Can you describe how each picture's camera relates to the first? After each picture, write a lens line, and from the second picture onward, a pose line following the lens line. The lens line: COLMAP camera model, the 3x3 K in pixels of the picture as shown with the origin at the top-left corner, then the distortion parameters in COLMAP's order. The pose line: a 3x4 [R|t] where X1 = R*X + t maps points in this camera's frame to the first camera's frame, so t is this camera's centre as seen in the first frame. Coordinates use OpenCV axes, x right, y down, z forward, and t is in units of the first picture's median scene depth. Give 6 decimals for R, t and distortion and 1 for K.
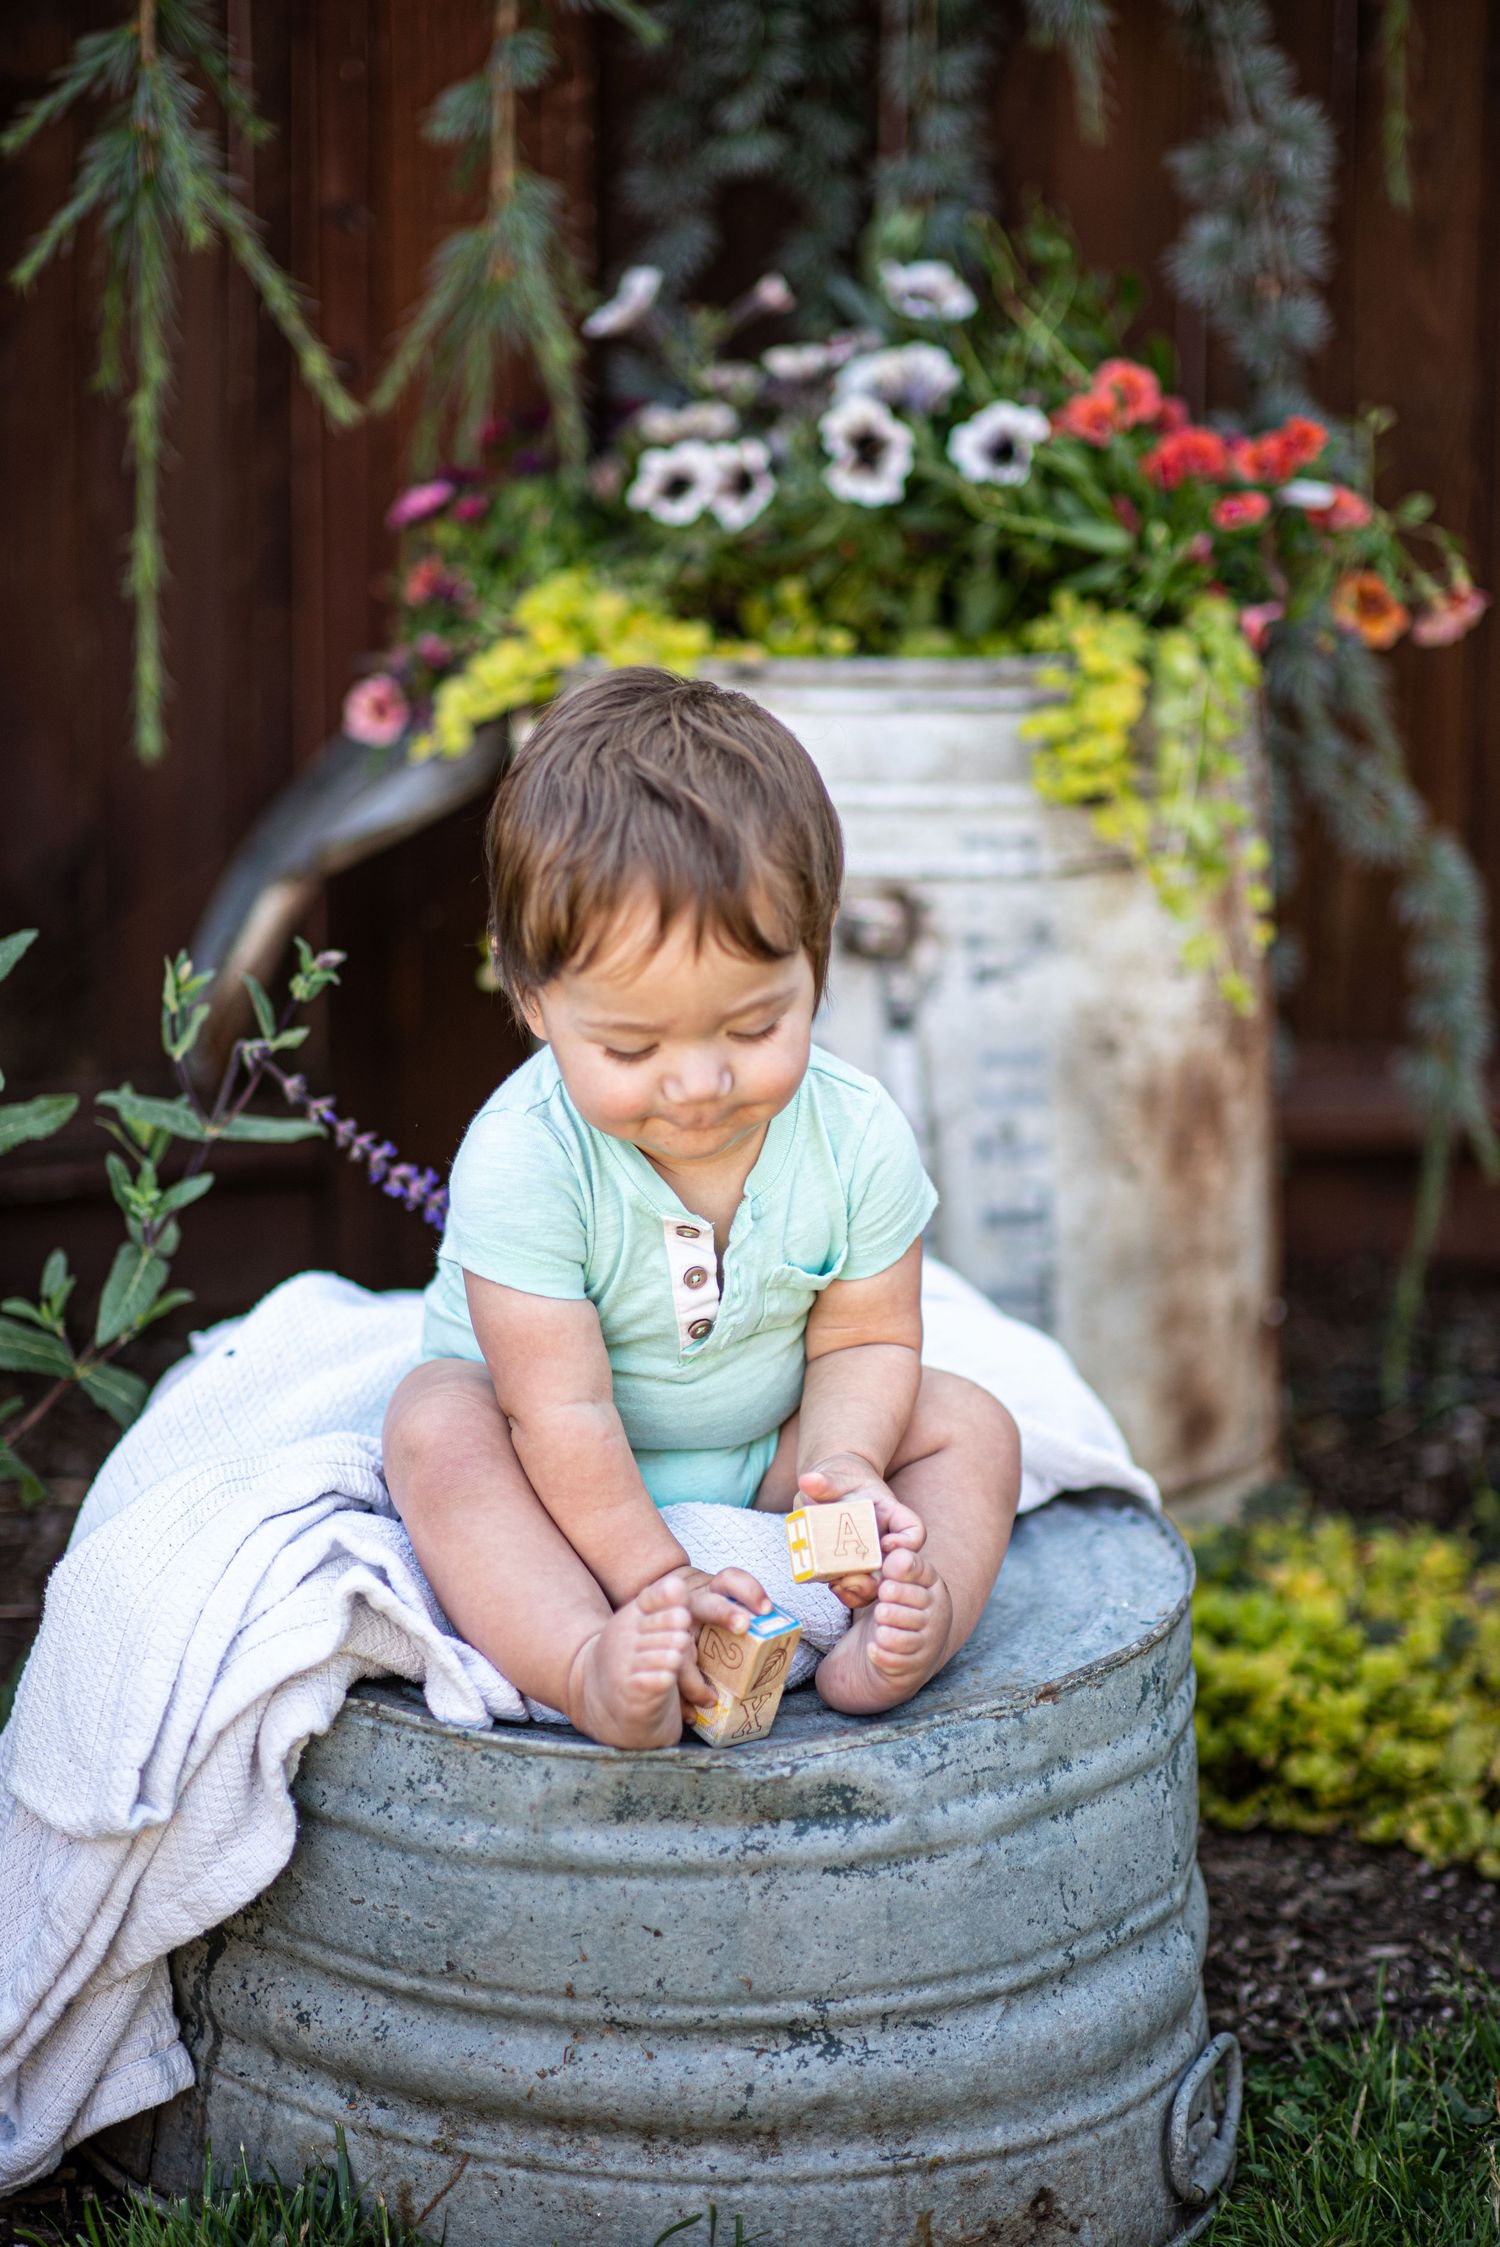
lens RADIAL K [[5914.1, 0, 743.4], [0, 5914.1, 1093.4], [0, 0, 1]] dist [-0.061373, 0.000000]
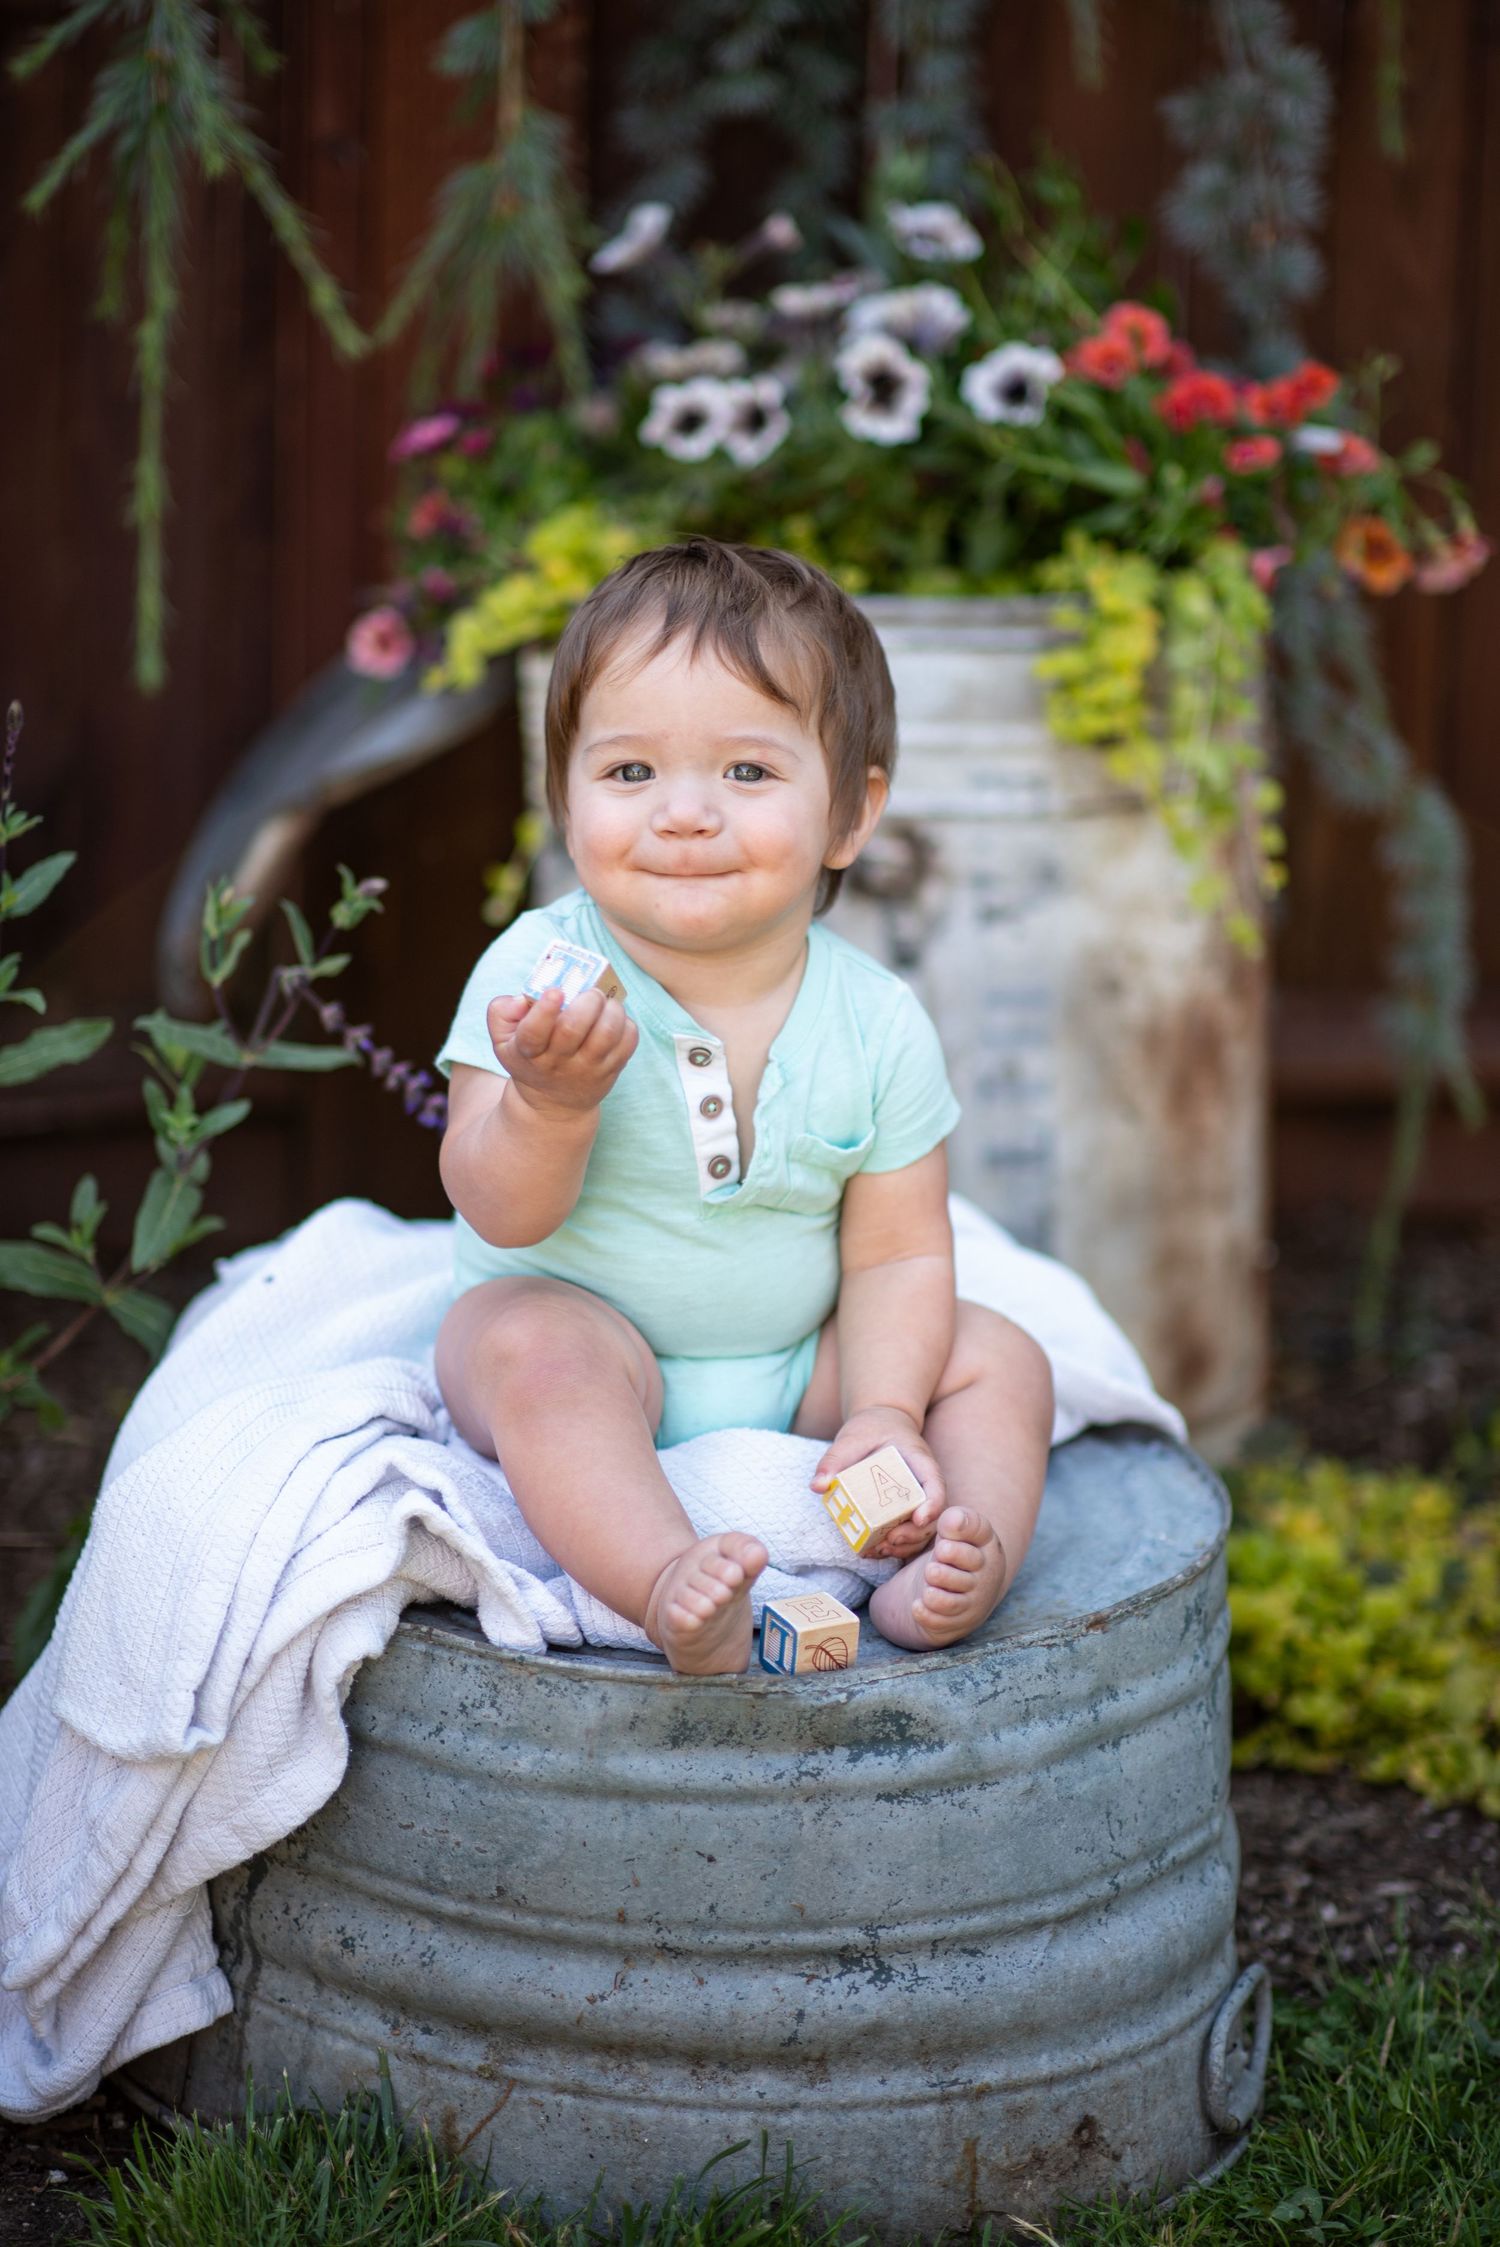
lens RADIAL K [[5914.1, 0, 757.1], [0, 5914.1, 1105.6], [0, 0, 1]] dist [-0.061373, 0.000000]
pose [[0.999227, 0.009635, 0.038123, -0.044820], [-0.009848, 0.999937, 0.005397, 0.008909], [-0.038068, -0.005768, 0.999258, 0.000636]]
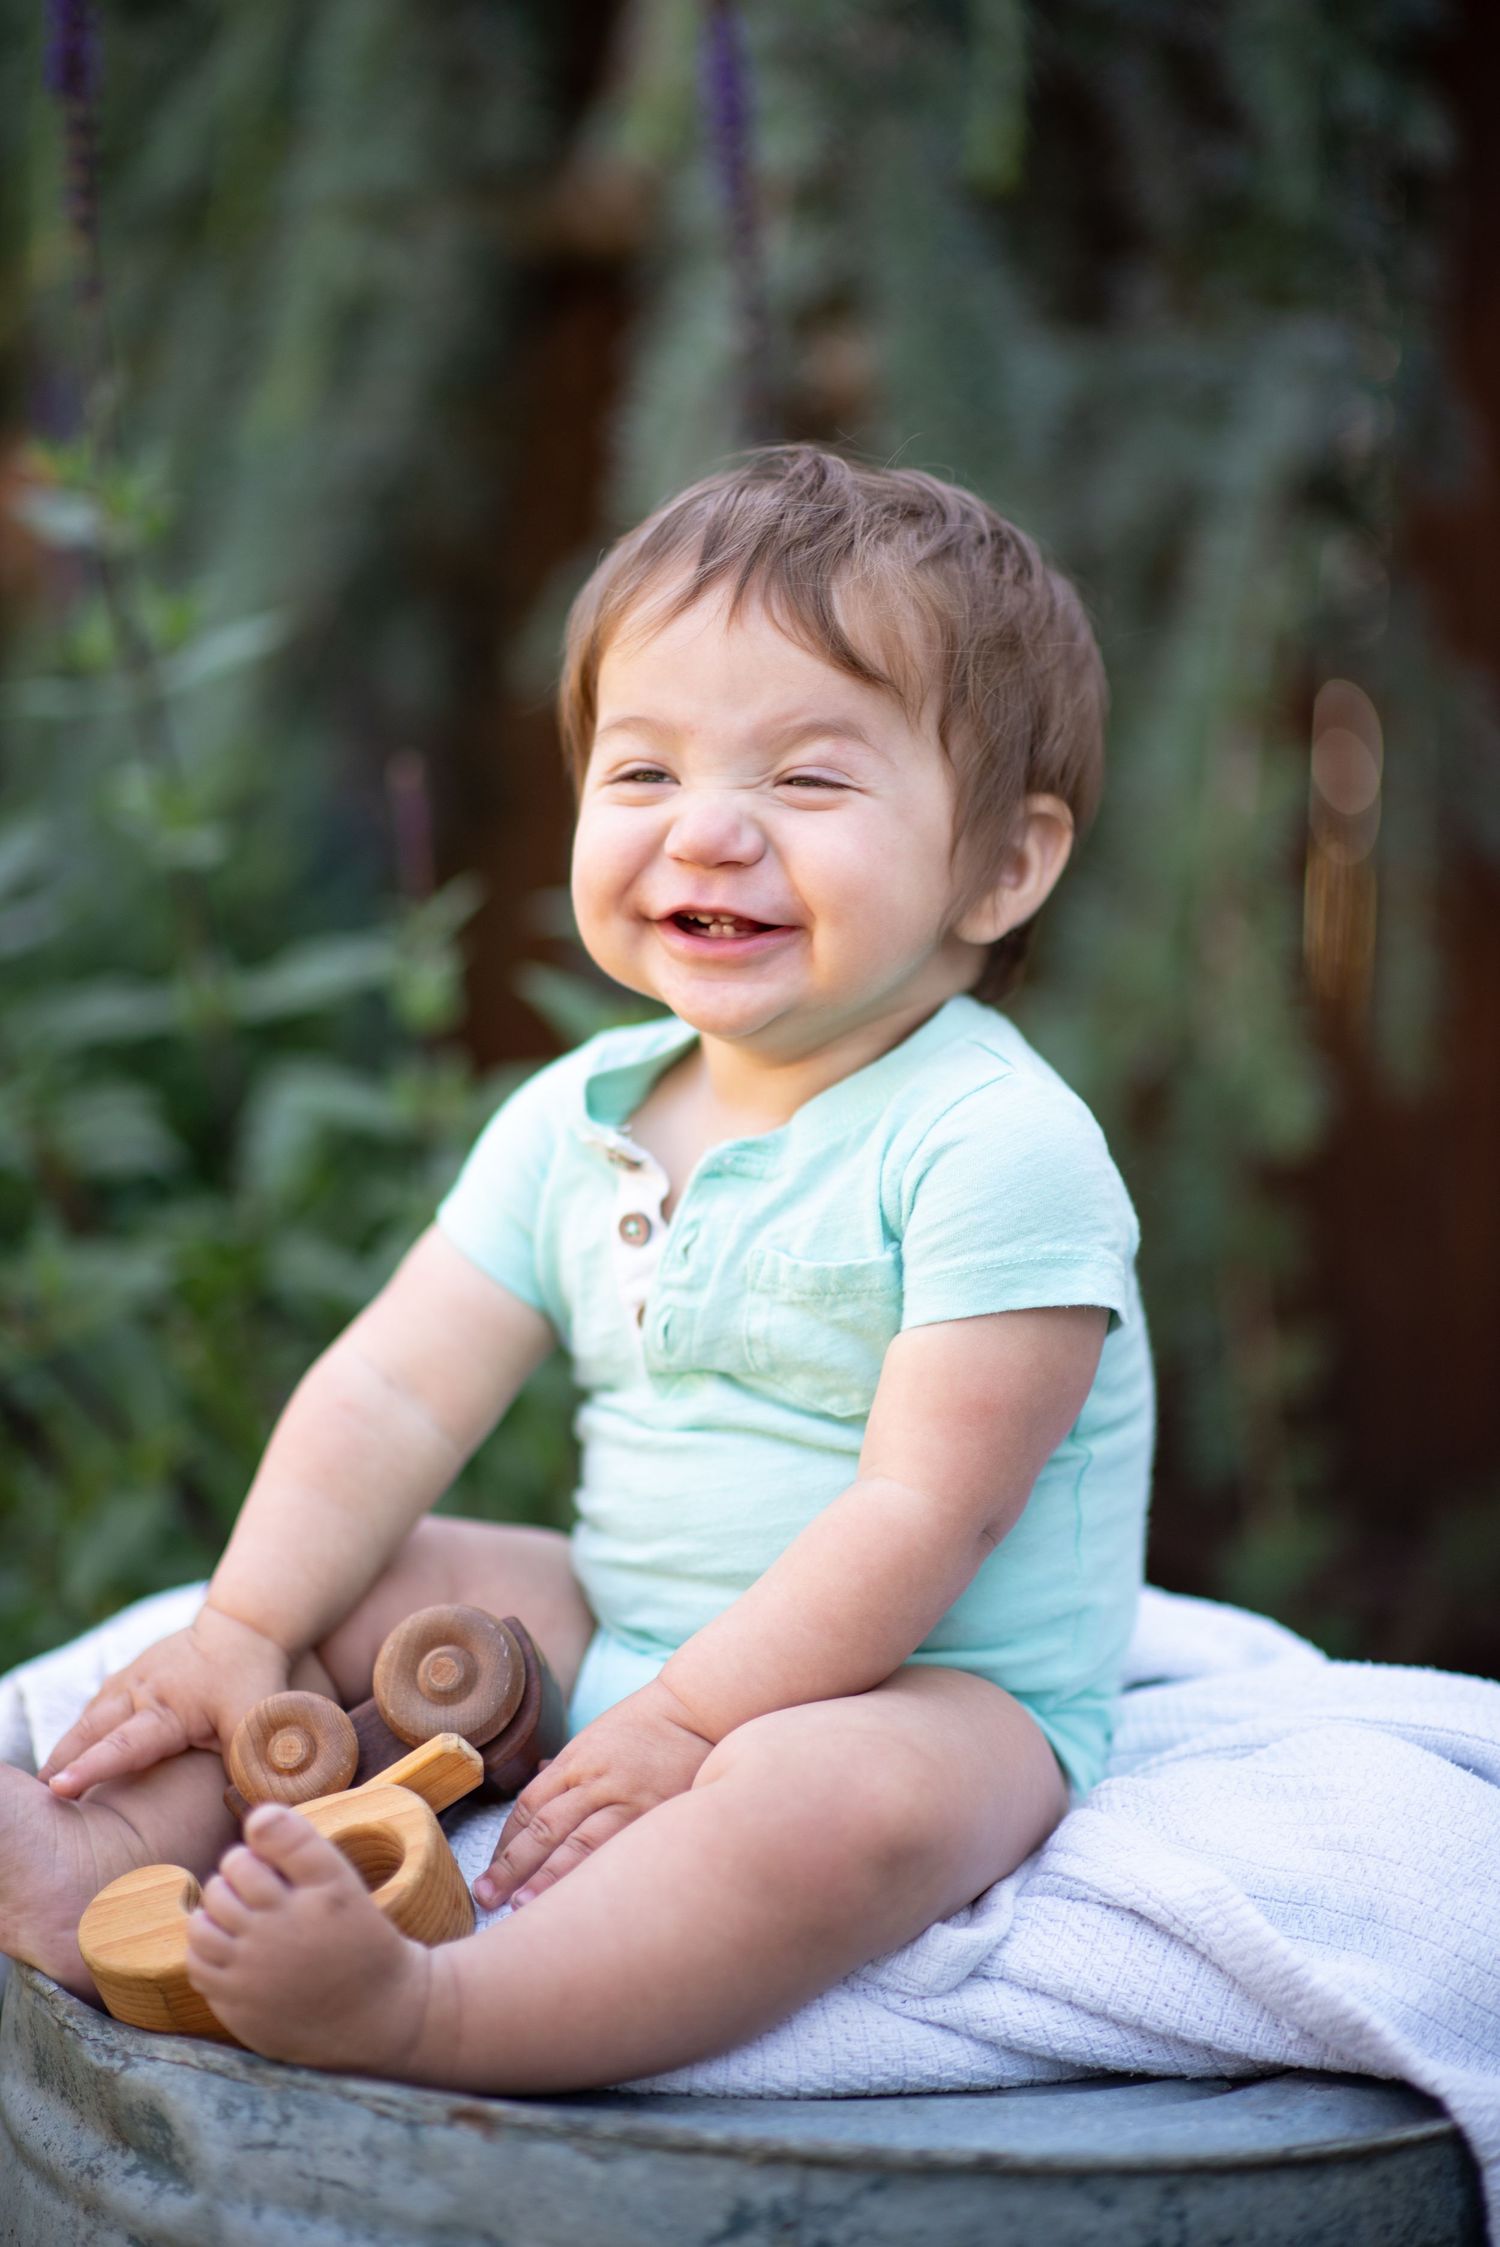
lens RADIAL K [[5914.1, 0, 816.7], [0, 5914.1, 1092.1], [0, 0, 1]] dist [-0.061373, 0.000000]
pose [[0.385809, 0.078785, -0.919209, 0.616815], [-0.293665, 0.955011, -0.041403, 0.014427], [0.874593, 0.285912, 0.391588, 0.753143]]
